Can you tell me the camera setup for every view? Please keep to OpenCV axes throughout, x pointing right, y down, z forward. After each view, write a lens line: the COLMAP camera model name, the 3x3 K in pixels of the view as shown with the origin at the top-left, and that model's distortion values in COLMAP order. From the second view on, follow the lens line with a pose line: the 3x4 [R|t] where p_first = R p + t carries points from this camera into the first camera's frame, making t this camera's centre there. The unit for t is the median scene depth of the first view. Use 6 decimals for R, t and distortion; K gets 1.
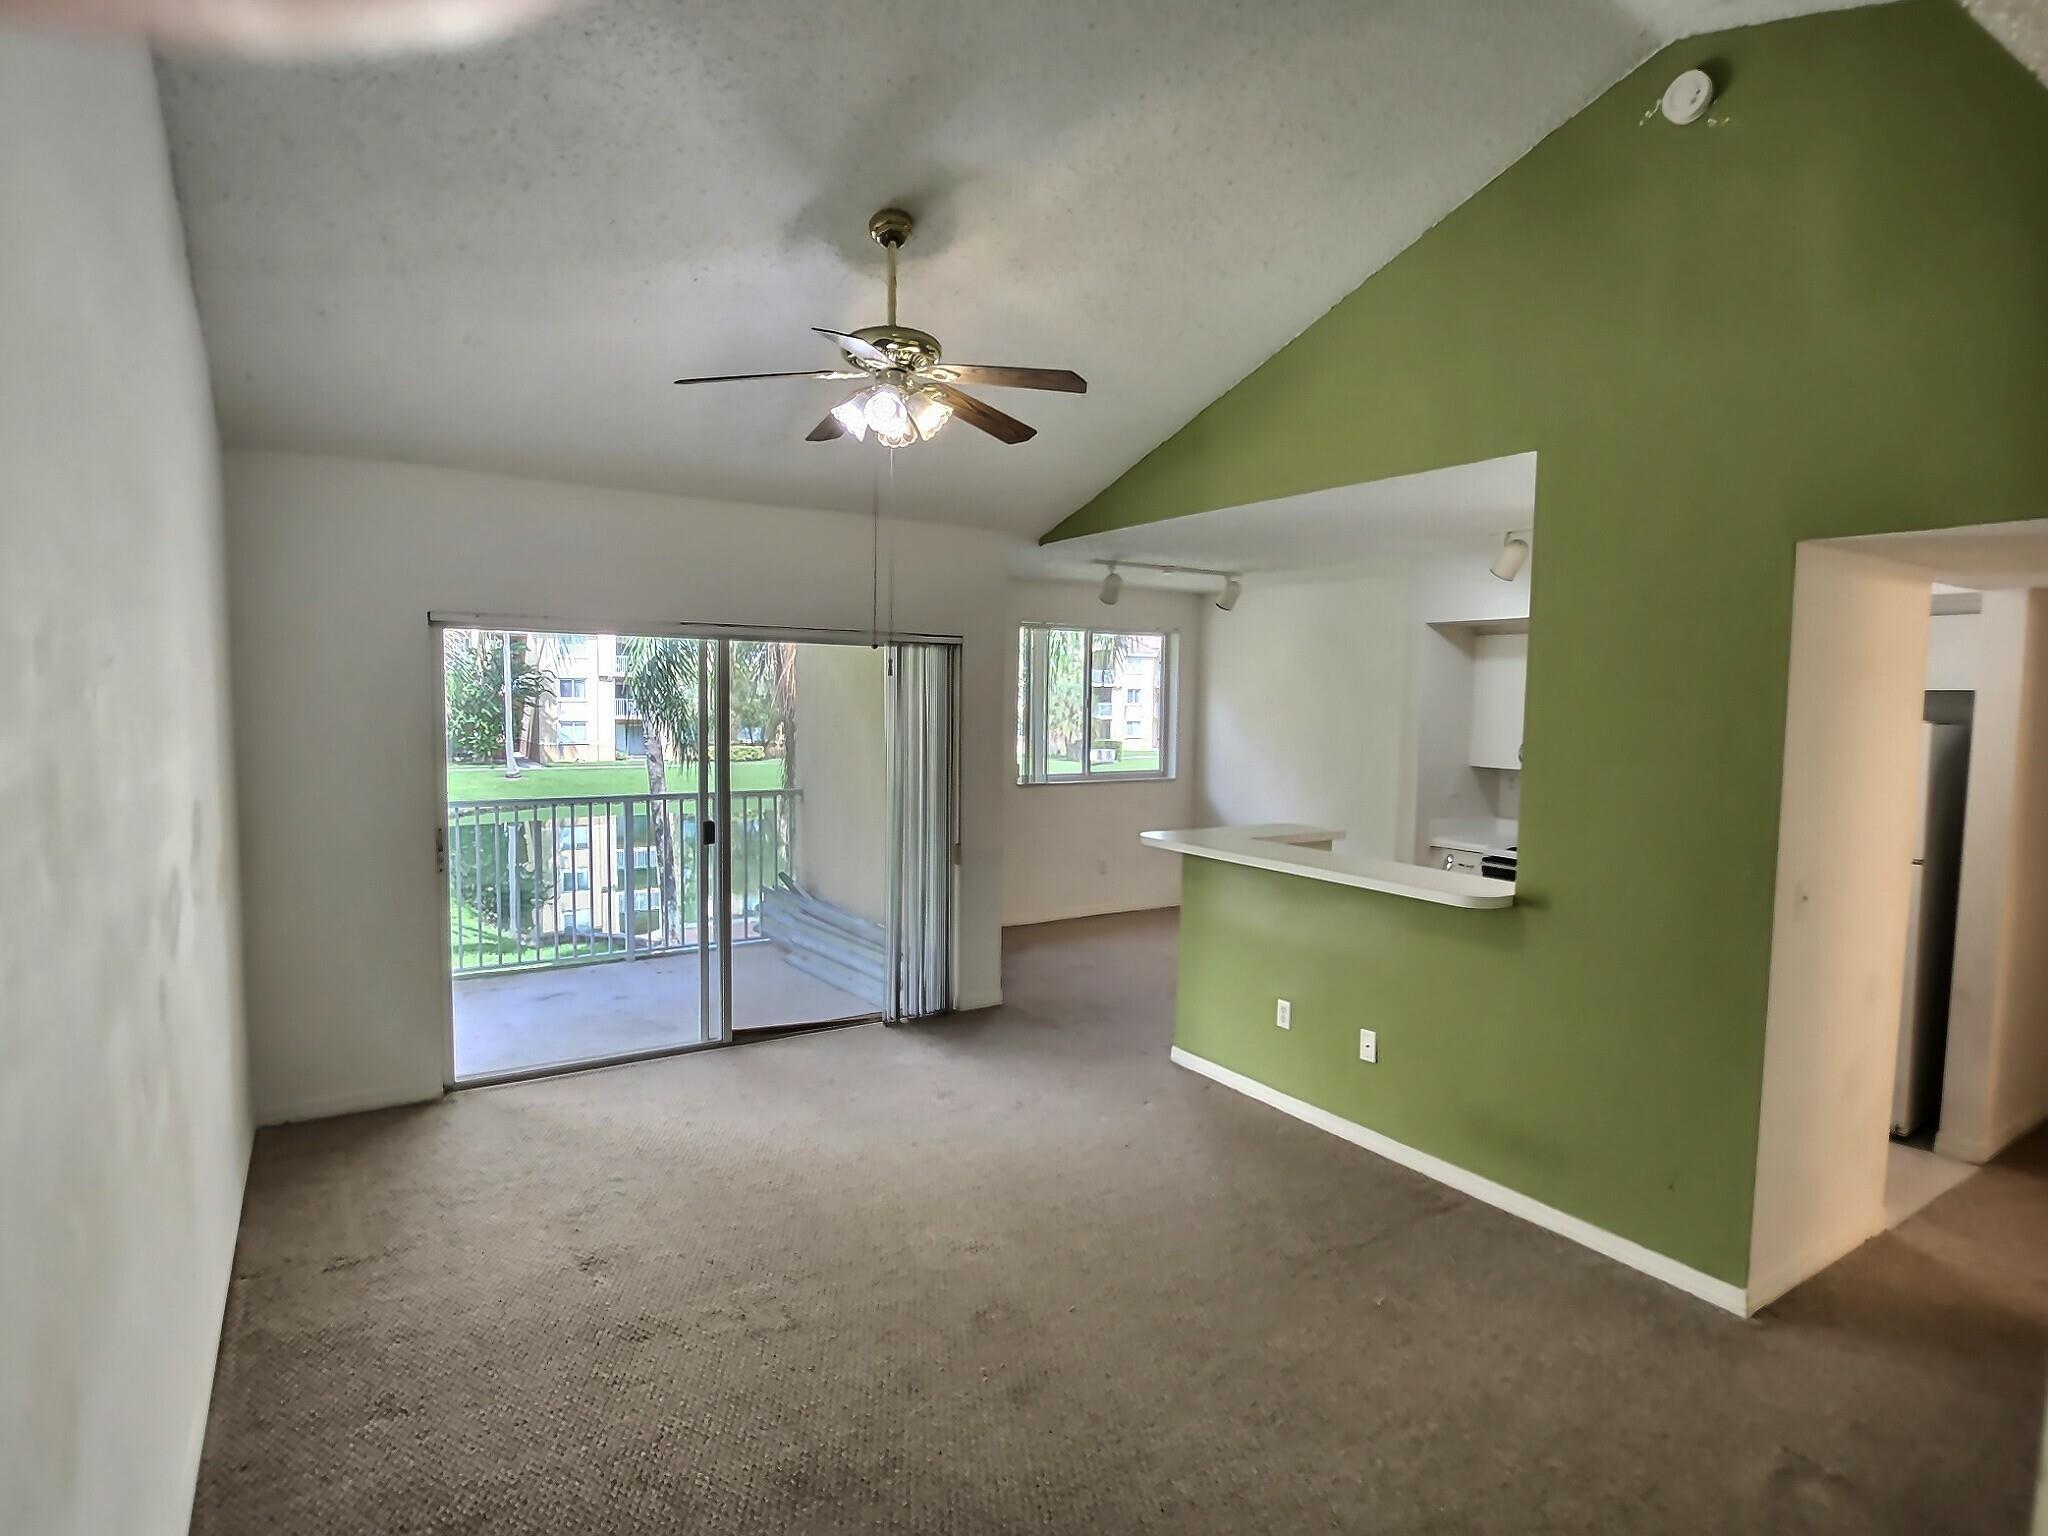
lens RADIAL K [[1061.1, 0, 1024.0], [0, 1061.1, 768.0], [0, 0, 1]] dist [-0.003095, -0.000038]
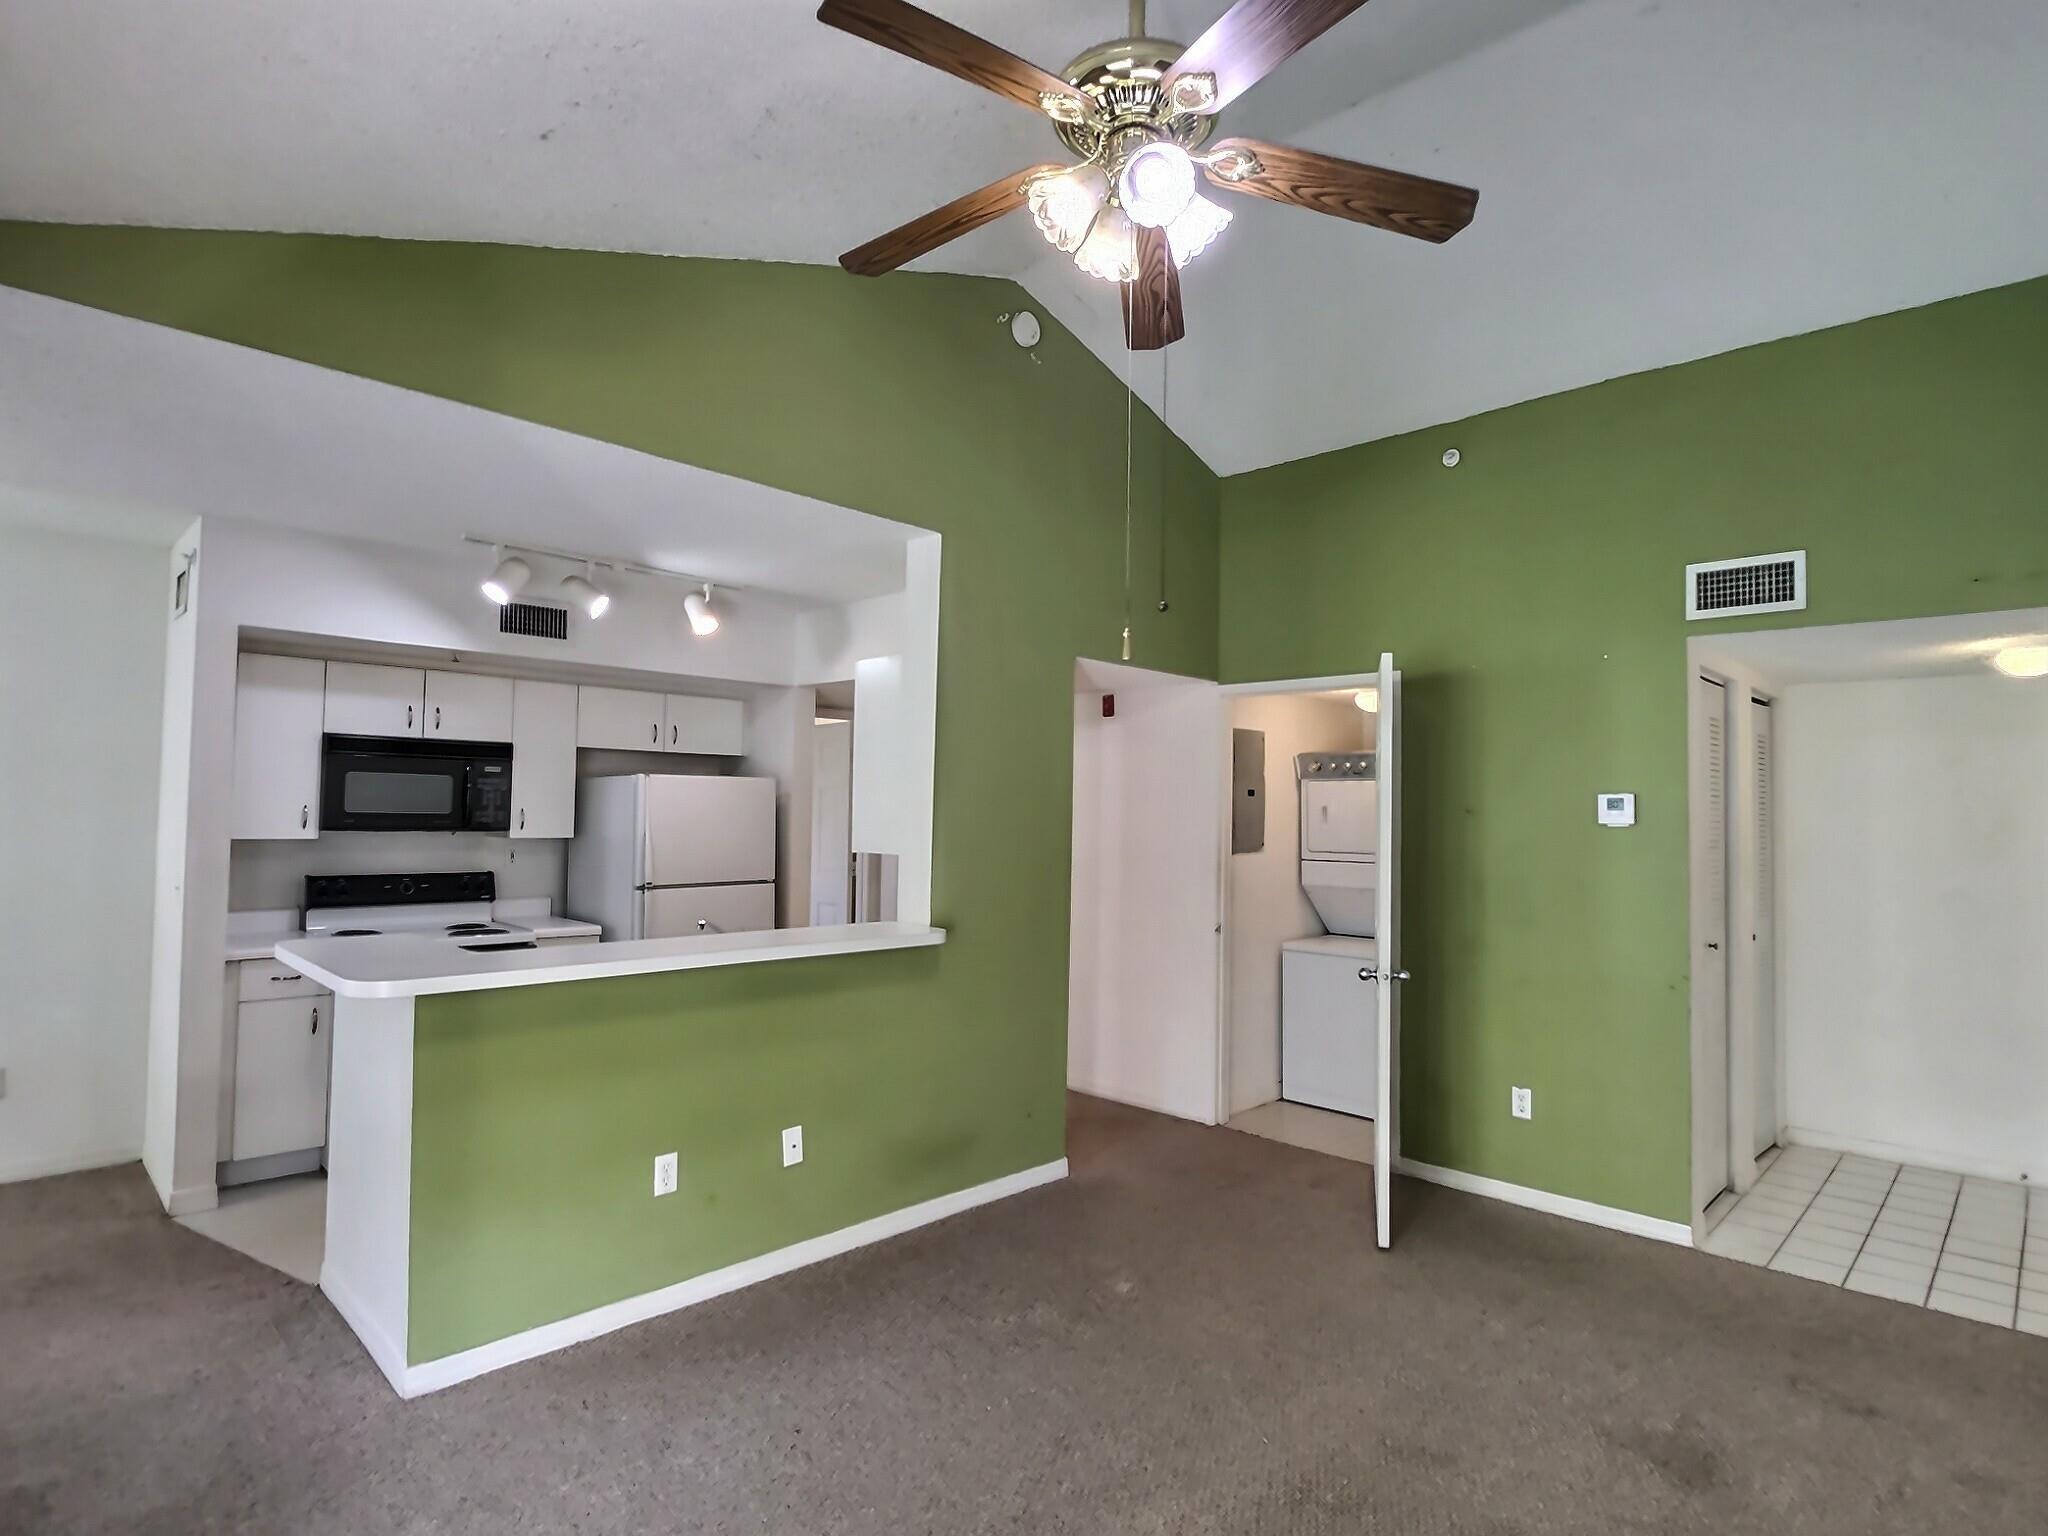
lens RADIAL K [[1061.1, 0, 1024.0], [0, 1061.1, 768.0], [0, 0, 1]] dist [-0.003095, -0.000038]
pose [[-0.221510, 0.025890, 0.974814, -0.393872], [0.048479, 0.998704, -0.015508, -0.012975], [-0.973952, 0.043823, -0.222478, 0.710814]]
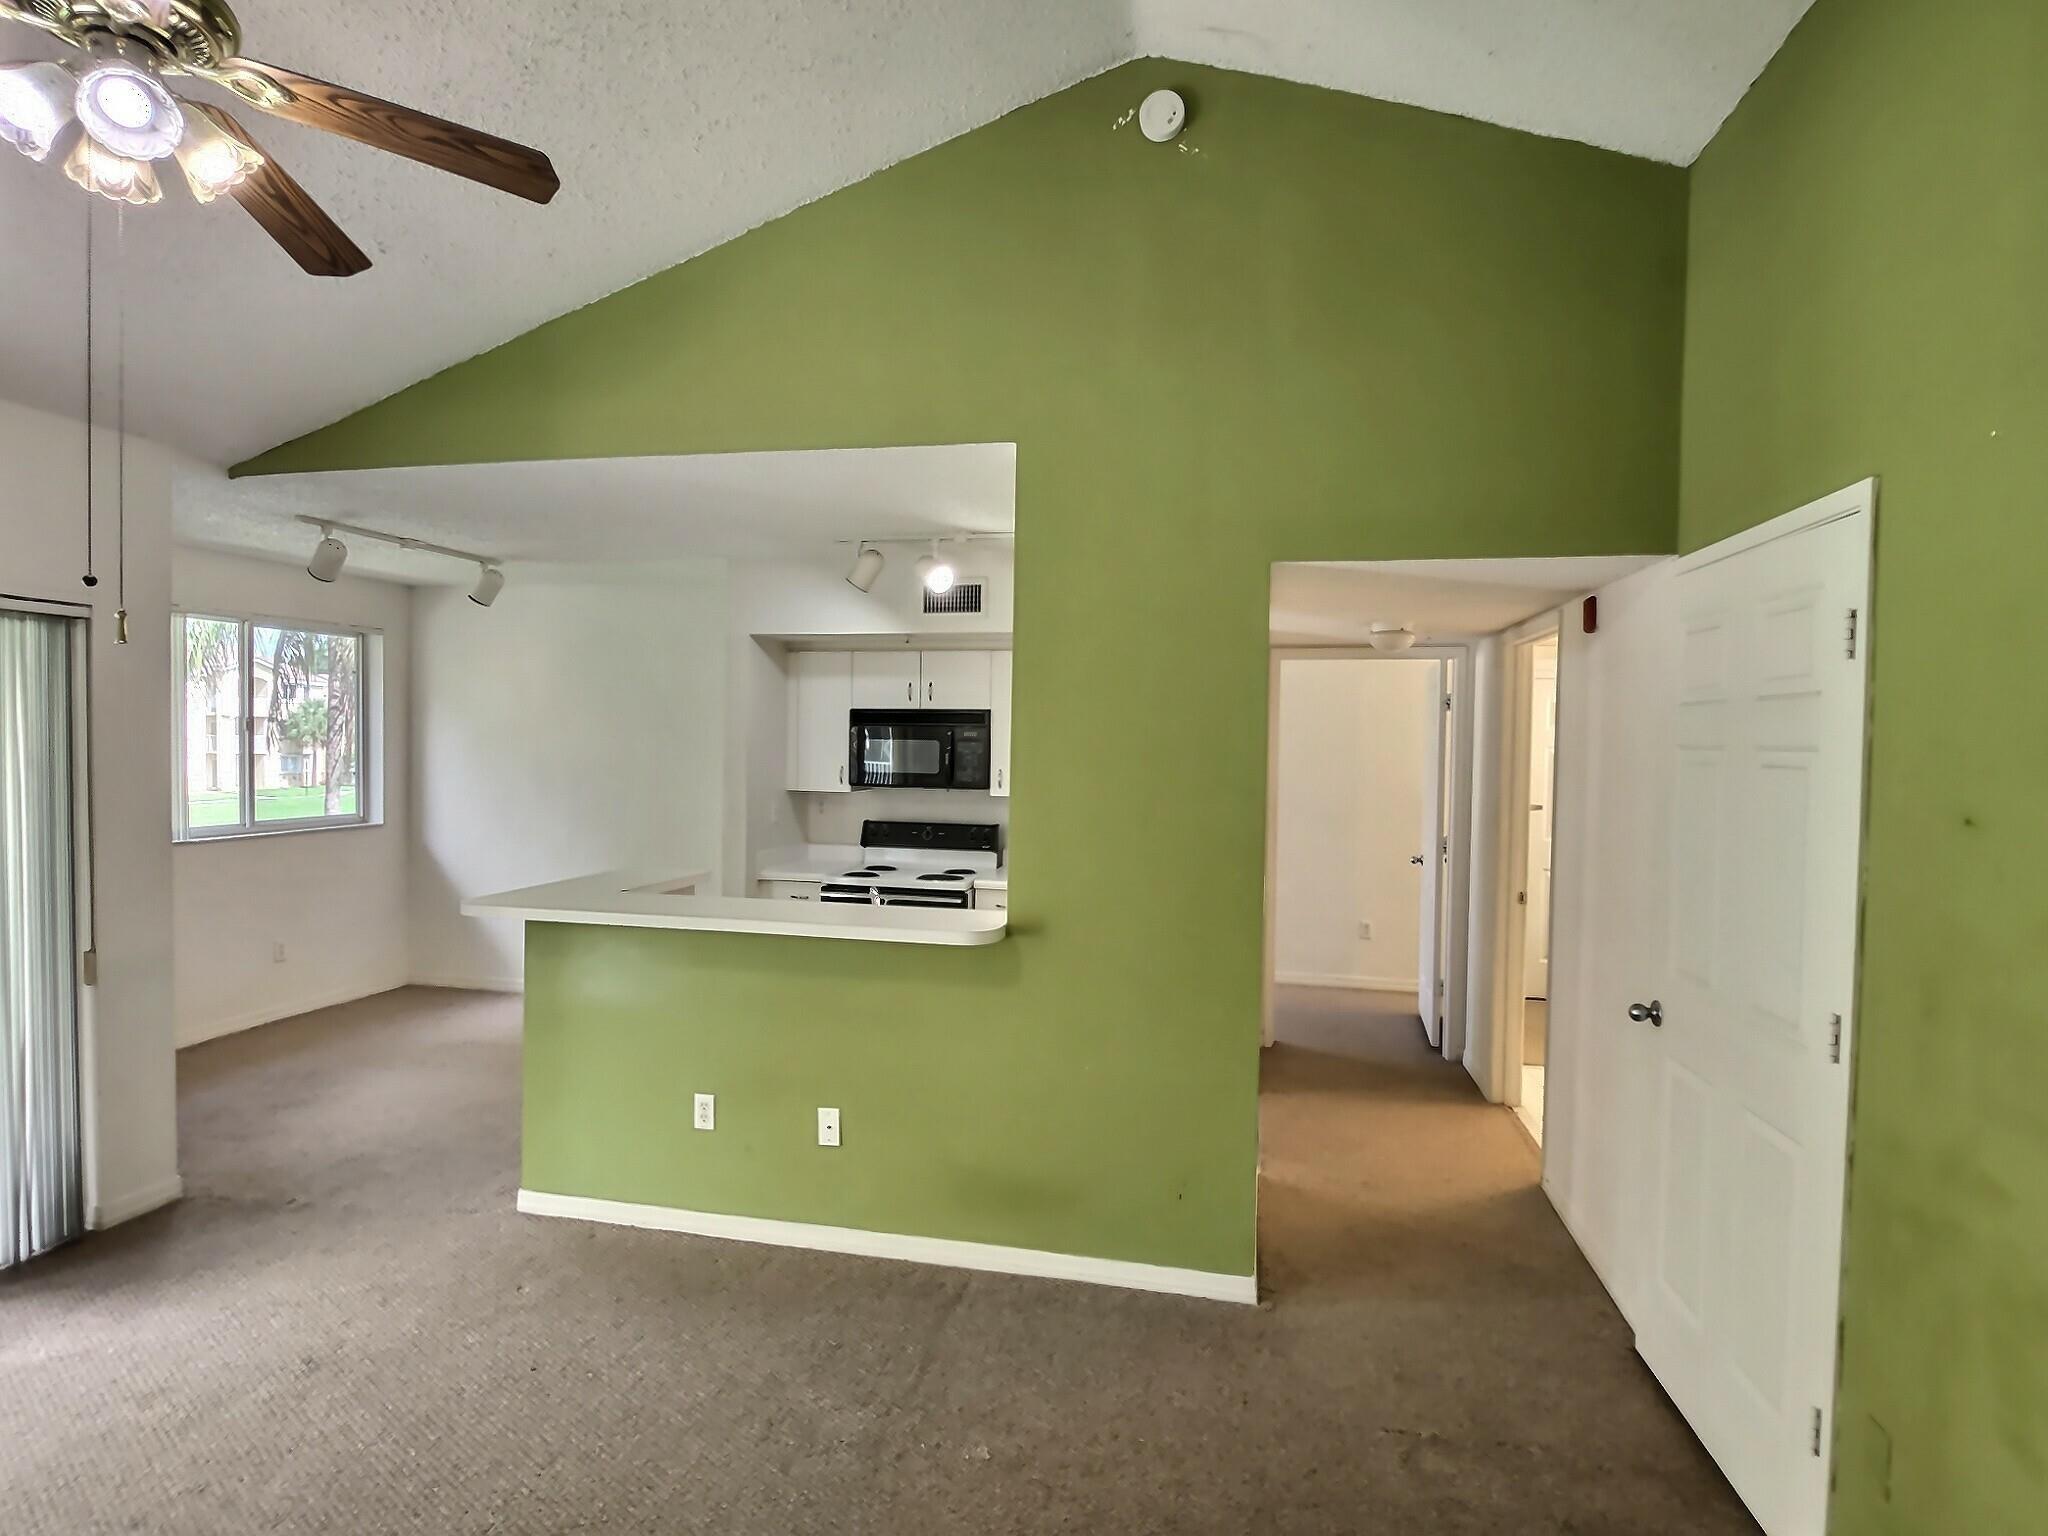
lens RADIAL K [[1062.4, 0, 1013.8], [0, 1062.4, 769.5], [0, 0, 1]] dist [-0.002227, -0.009435]
pose [[0.711889, -0.024205, 0.701875, -0.106777], [0.043703, 0.998996, -0.009875, -0.002366], [-0.700931, 0.037704, 0.712232, 0.211237]]
